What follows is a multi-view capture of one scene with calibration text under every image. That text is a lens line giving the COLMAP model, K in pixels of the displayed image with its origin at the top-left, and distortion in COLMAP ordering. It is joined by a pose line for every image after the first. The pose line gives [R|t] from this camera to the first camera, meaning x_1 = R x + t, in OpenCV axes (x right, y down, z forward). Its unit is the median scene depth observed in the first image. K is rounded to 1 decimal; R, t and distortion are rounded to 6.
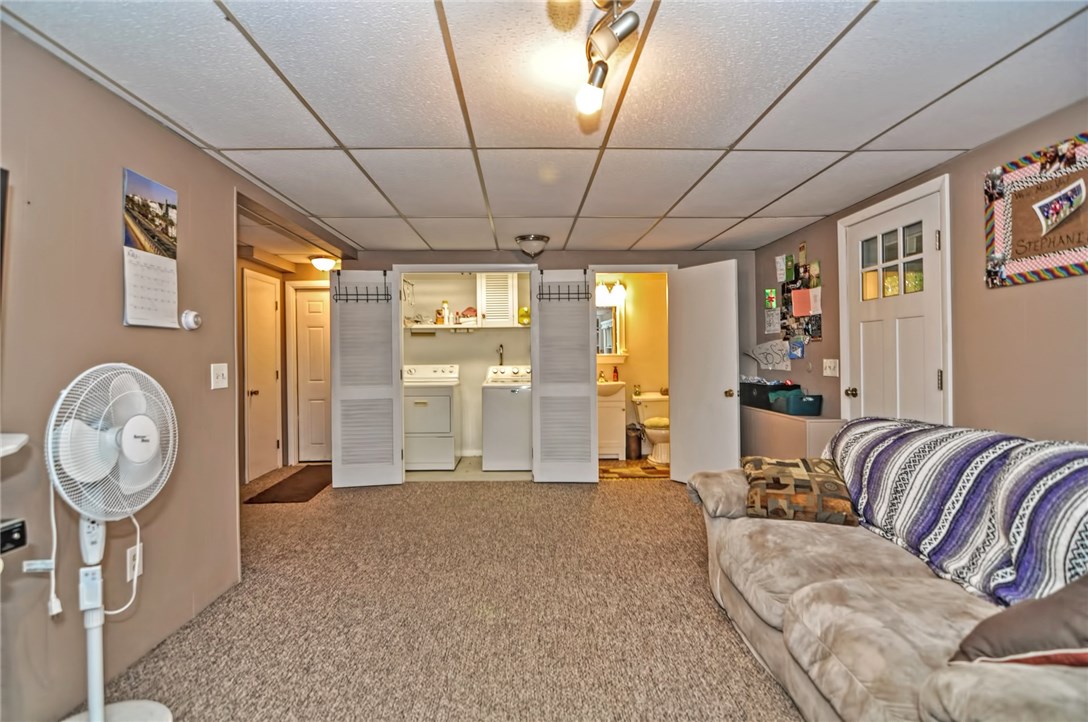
lens RADIAL K [[524.0, 0, 534.8], [0, 524.0, 356.2], [0, 0, 1]] dist [-0.007043, -0.009940]
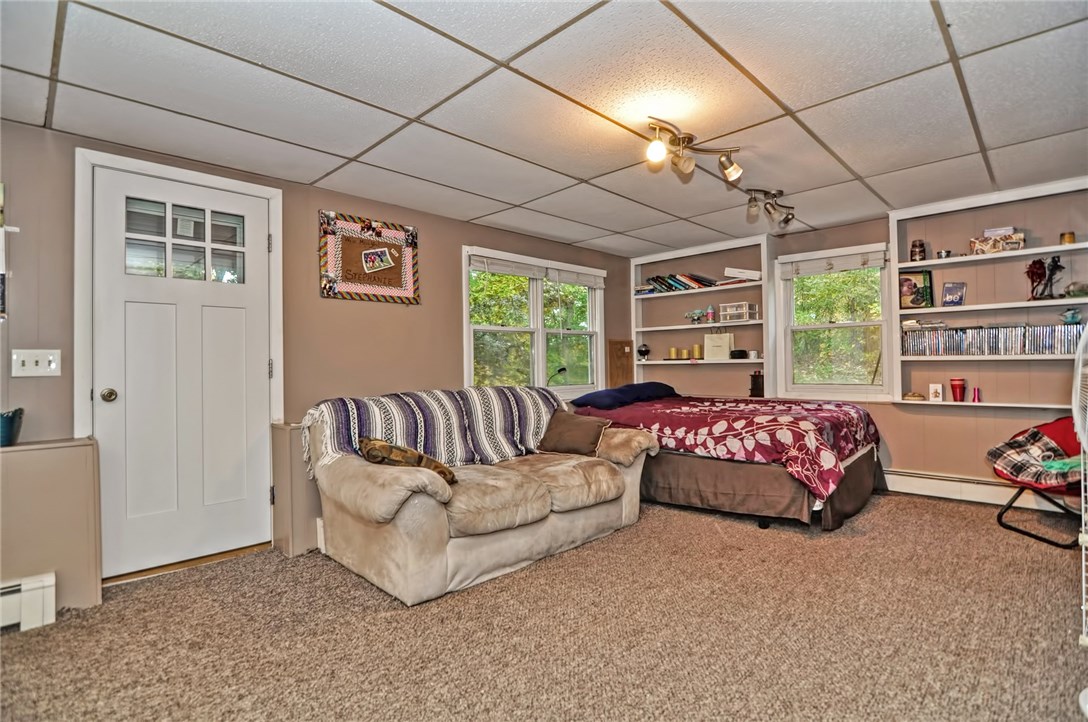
lens RADIAL K [[524.0, 0, 534.8], [0, 524.0, 356.2], [0, 0, 1]] dist [-0.007043, -0.009940]
pose [[-0.692283, 0.034945, 0.720779, -0.479382], [0.025854, 0.999387, -0.023621, 0.068691], [-0.721163, 0.002282, -0.692762, 1.577542]]
